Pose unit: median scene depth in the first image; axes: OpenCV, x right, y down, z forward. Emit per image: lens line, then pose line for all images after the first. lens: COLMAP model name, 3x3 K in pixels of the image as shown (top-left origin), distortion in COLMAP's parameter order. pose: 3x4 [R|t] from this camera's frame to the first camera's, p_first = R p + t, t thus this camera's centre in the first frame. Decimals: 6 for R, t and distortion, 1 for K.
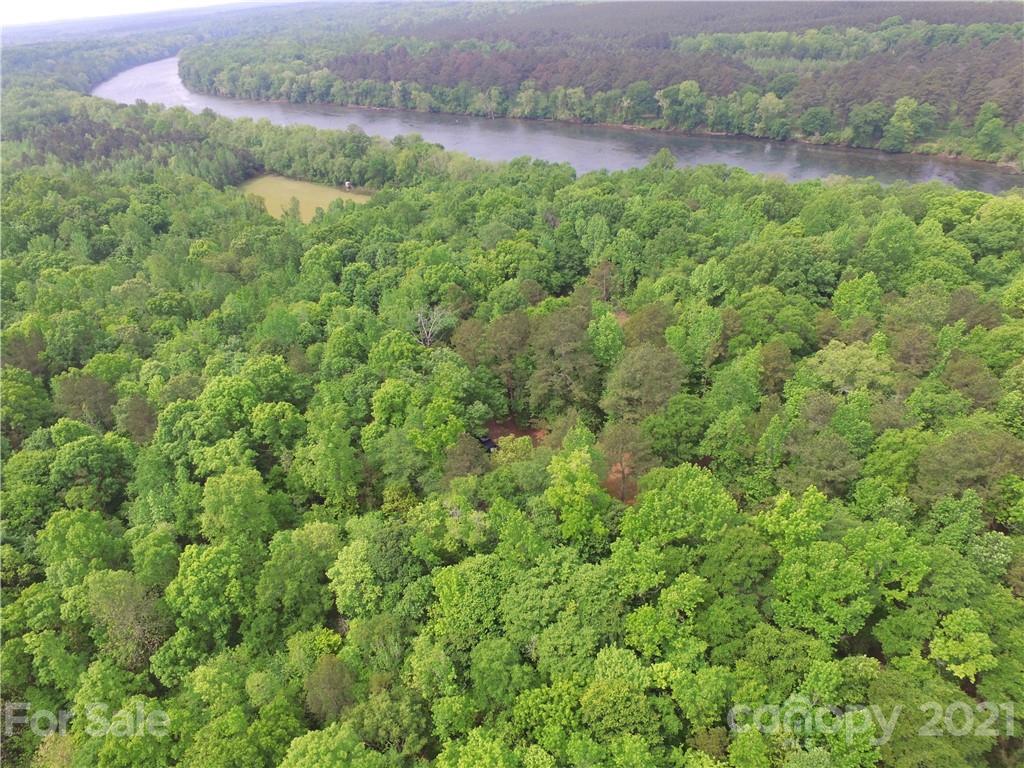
lens RADIAL K [[688.9, 0, 506.7], [0, 688.9, 391.9], [0, 0, 1]] dist [-0.124990, 0.093714]
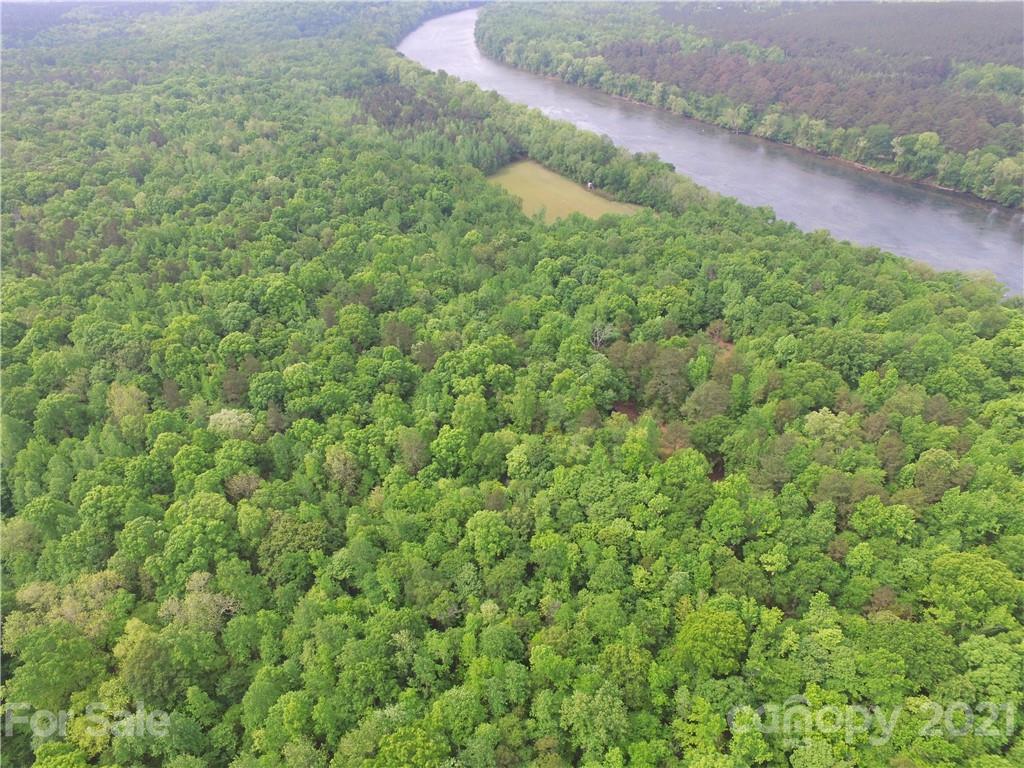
lens RADIAL K [[688.9, 0, 506.7], [0, 688.9, 391.9], [0, 0, 1]] dist [-0.124990, 0.093714]
pose [[0.928134, 0.244031, -0.281100, 0.060353], [-0.227367, 0.969550, 0.090976, -0.023591], [0.294741, -0.020526, 0.955357, -0.217239]]
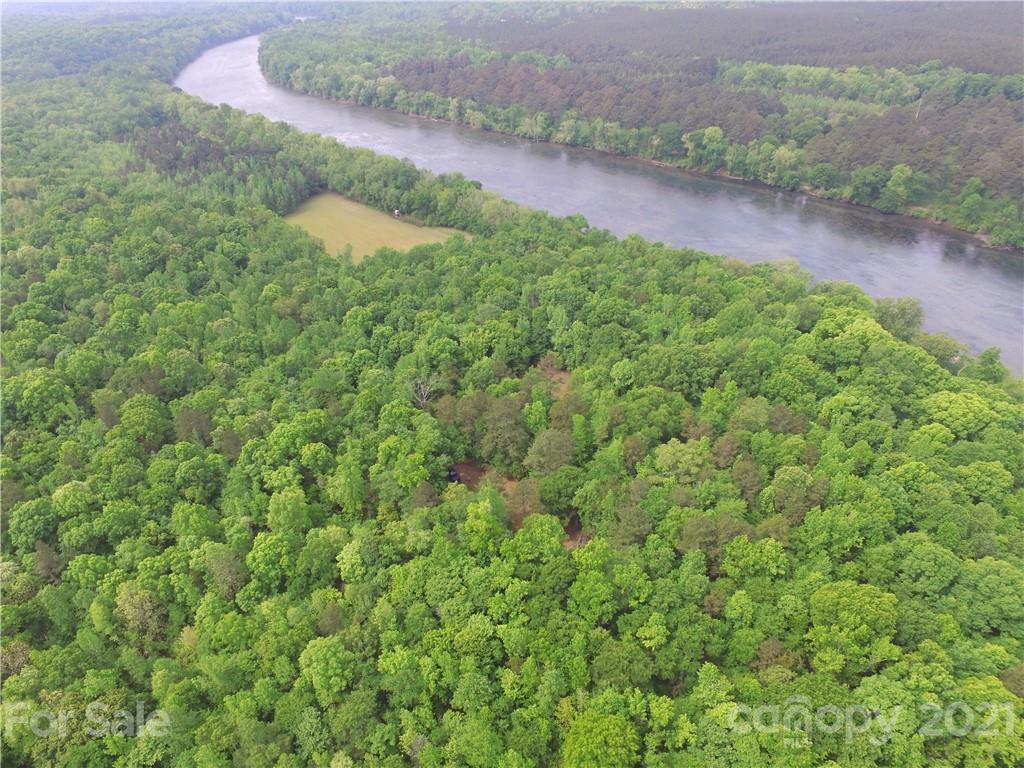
lens RADIAL K [[688.9, 0, 506.7], [0, 688.9, 391.9], [0, 0, 1]] dist [-0.124990, 0.093714]
pose [[0.994268, 0.081632, -0.069044, 0.057480], [-0.079281, 0.996197, 0.036137, -0.057133], [0.071731, -0.030456, 0.996959, -0.157500]]
